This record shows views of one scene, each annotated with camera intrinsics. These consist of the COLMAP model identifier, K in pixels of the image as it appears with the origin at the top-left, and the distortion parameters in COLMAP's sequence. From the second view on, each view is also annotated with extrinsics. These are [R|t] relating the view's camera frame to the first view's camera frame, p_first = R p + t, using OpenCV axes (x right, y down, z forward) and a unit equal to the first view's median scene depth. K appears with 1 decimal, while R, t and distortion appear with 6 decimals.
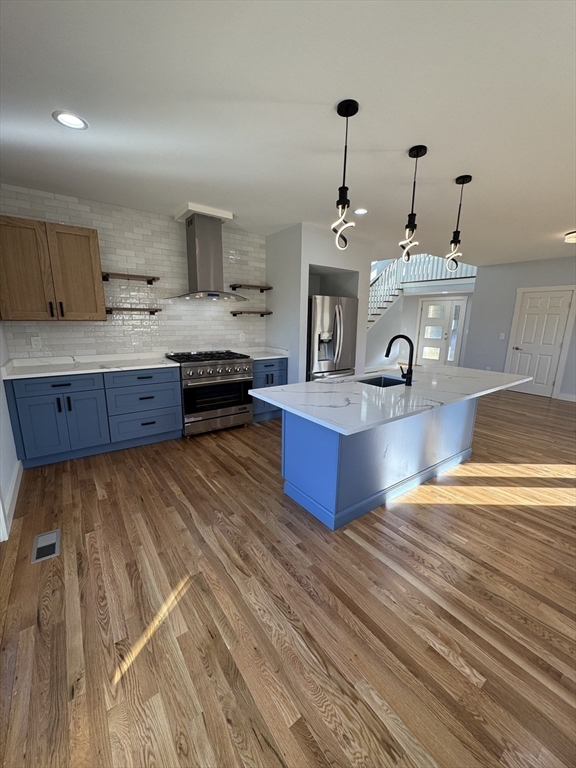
lens RADIAL K [[305.3, 0, 288.0], [0, 305.3, 384.0], [0, 0, 1]] dist [0.000299, -0.000124]
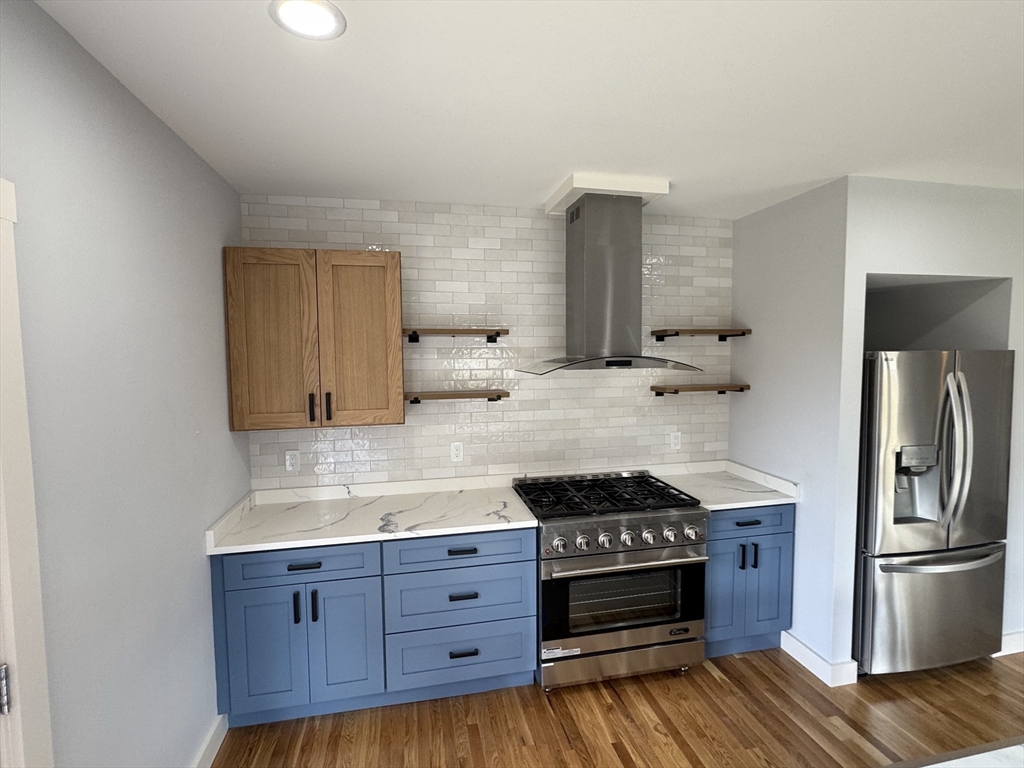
lens RADIAL K [[480.1, 0, 512.0], [0, 480.1, 384.0], [0, 0, 1]] dist [-0.000819, -0.000127]
pose [[0.914204, 0.005587, -0.405216, -0.102986], [-0.061656, 0.990182, -0.125451, -0.163831], [0.400537, 0.139672, 0.905573, 0.313468]]
